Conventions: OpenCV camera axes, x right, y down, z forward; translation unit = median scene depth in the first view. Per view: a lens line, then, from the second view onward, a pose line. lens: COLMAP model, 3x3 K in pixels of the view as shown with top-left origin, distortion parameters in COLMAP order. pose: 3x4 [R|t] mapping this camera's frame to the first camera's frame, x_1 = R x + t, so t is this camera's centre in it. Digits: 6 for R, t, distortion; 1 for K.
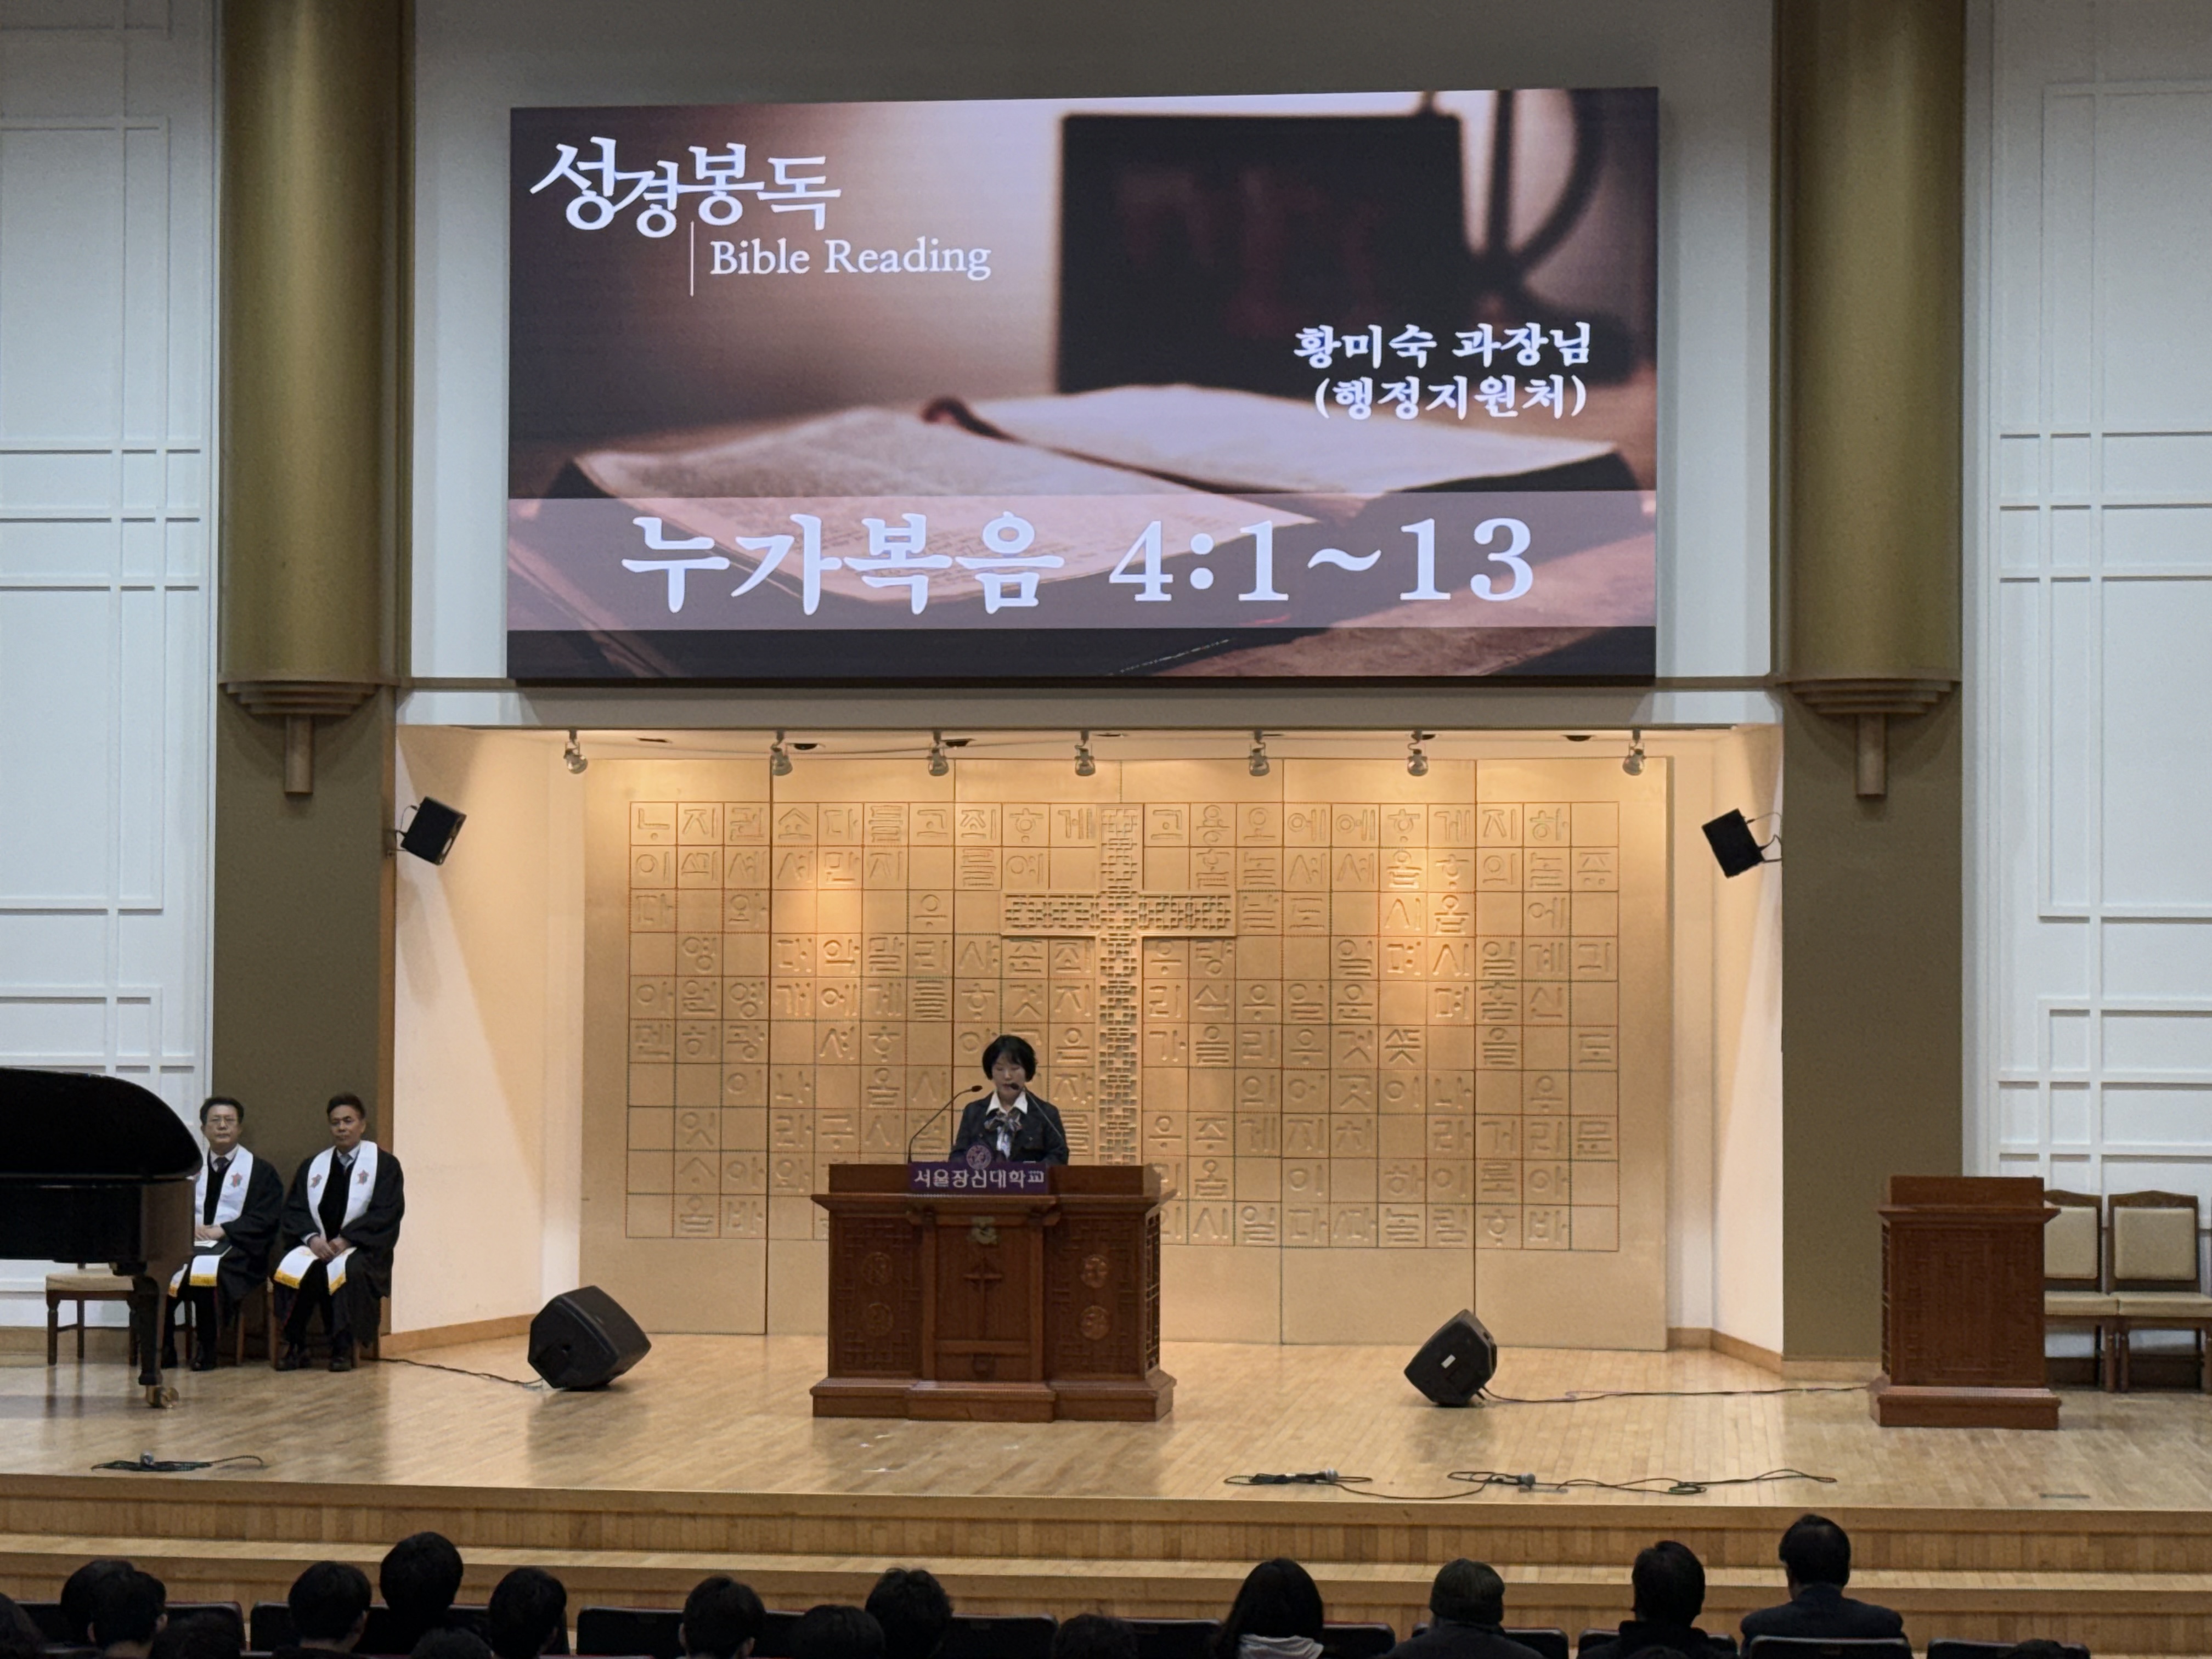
lens RADIAL K [[4658.1, 0, 1120.6], [0, 4658.1, 831.2], [0, 0, 1]] dist [0.118743, 0.274584]
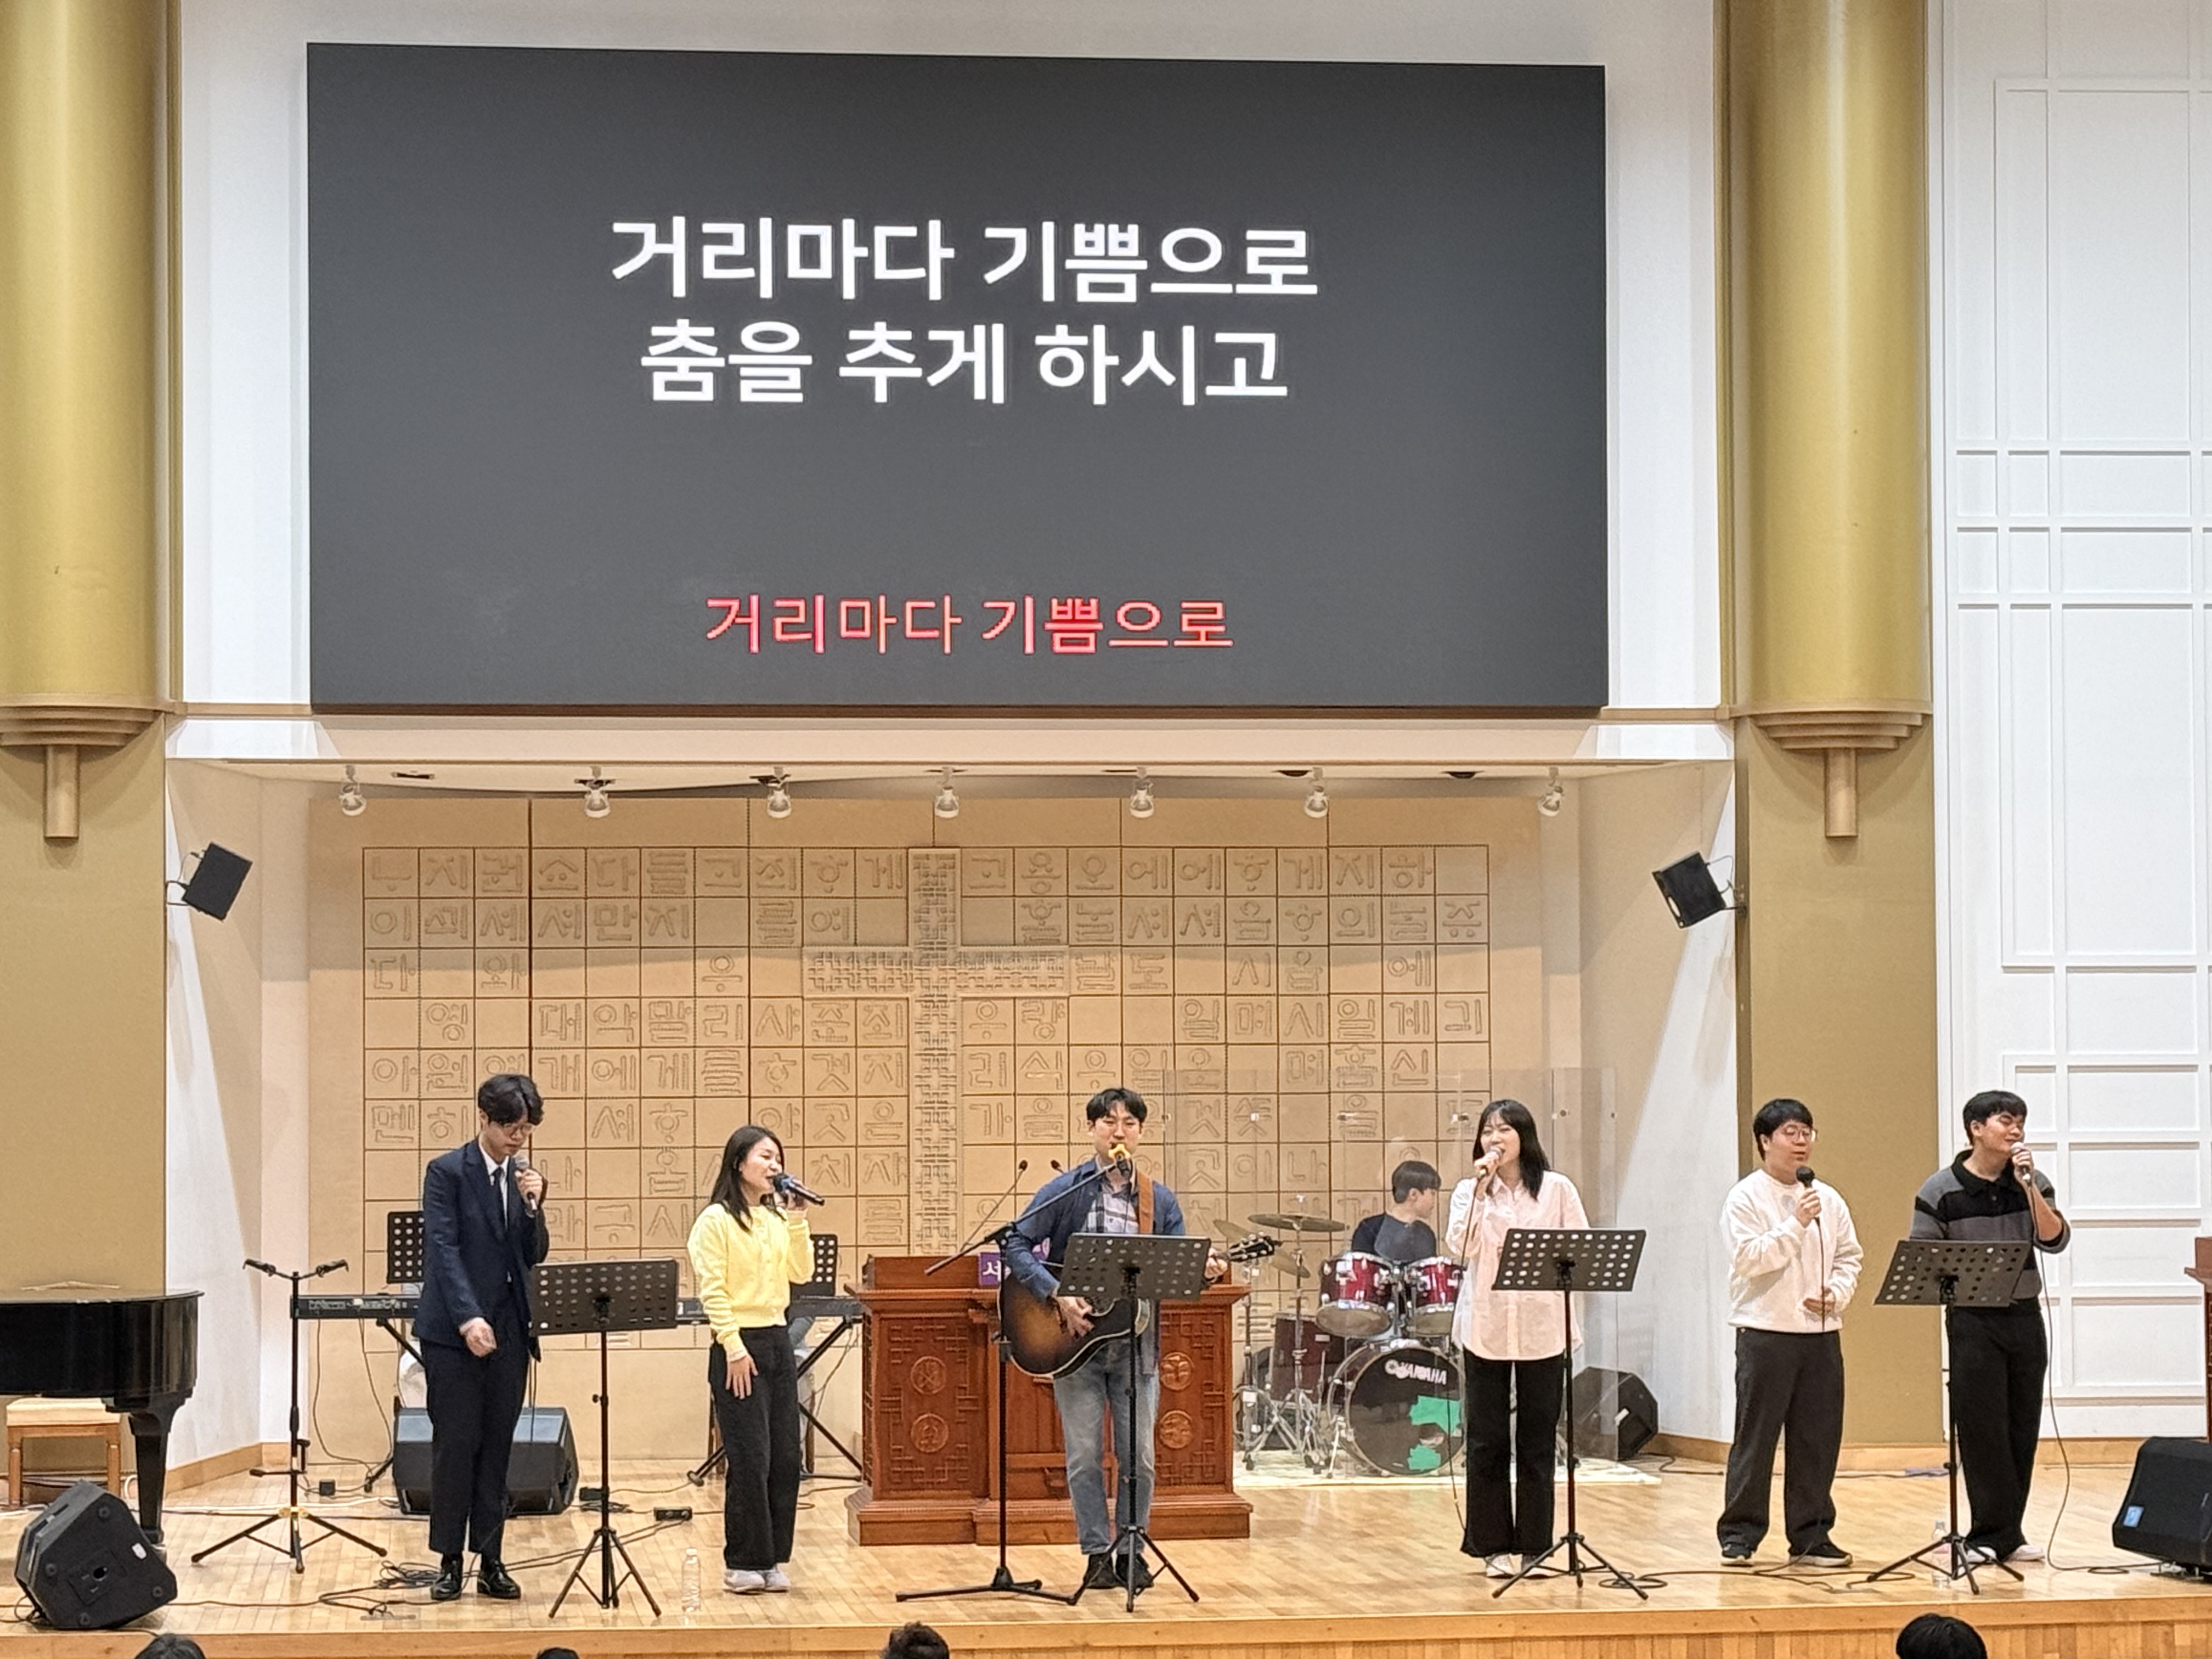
lens RADIAL K [[5339.6, 0, 1102.2], [0, 5339.6, 829.7], [0, 0, 1]] dist [0.117851, 0.290685]
pose [[0.968793, -0.001563, 0.247868, -0.223727], [0.004081, 0.999945, -0.009647, 0.000484], [-0.247839, 0.010358, 0.968746, 0.007382]]
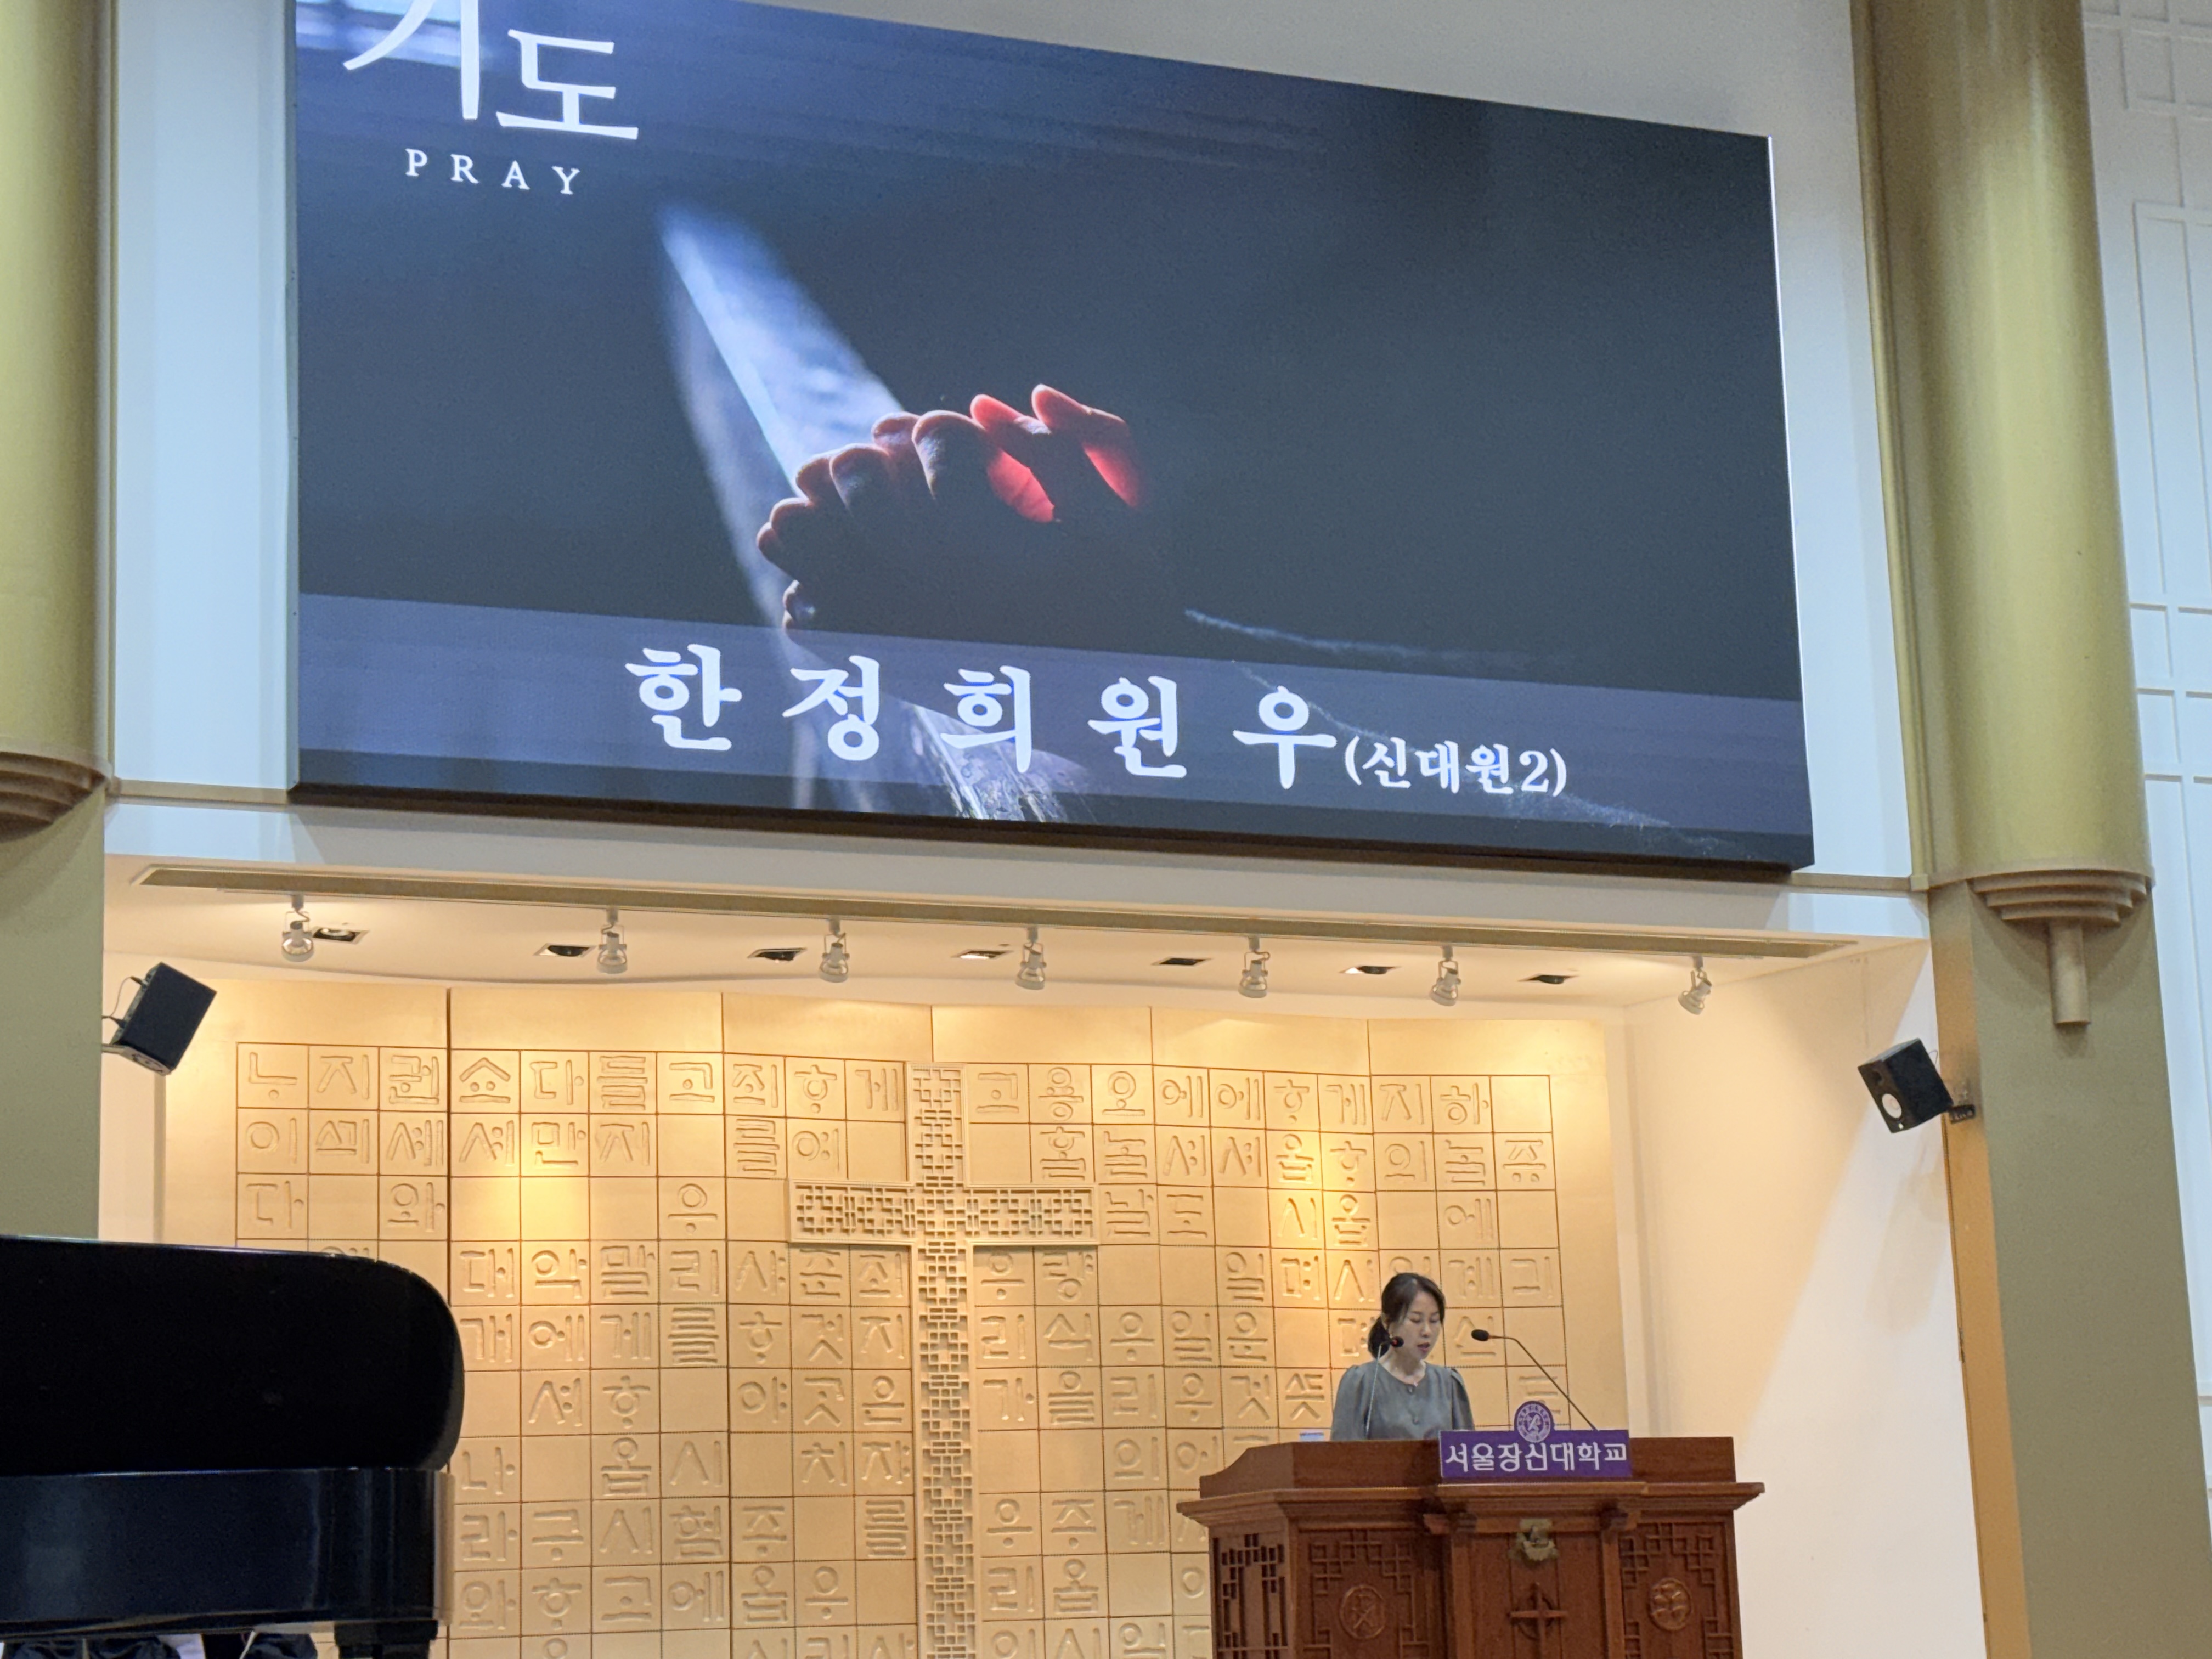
lens RADIAL K [[4222.5, 0, 1116.3], [0, 4222.5, 838.0], [0, 0, 1]] dist [0.169731, -0.240422]
pose [[0.858116, 0.067651, 0.508980, -0.315679], [0.024304, 0.984819, -0.171873, 0.073921], [-0.512881, 0.159857, 0.843445, 0.432173]]
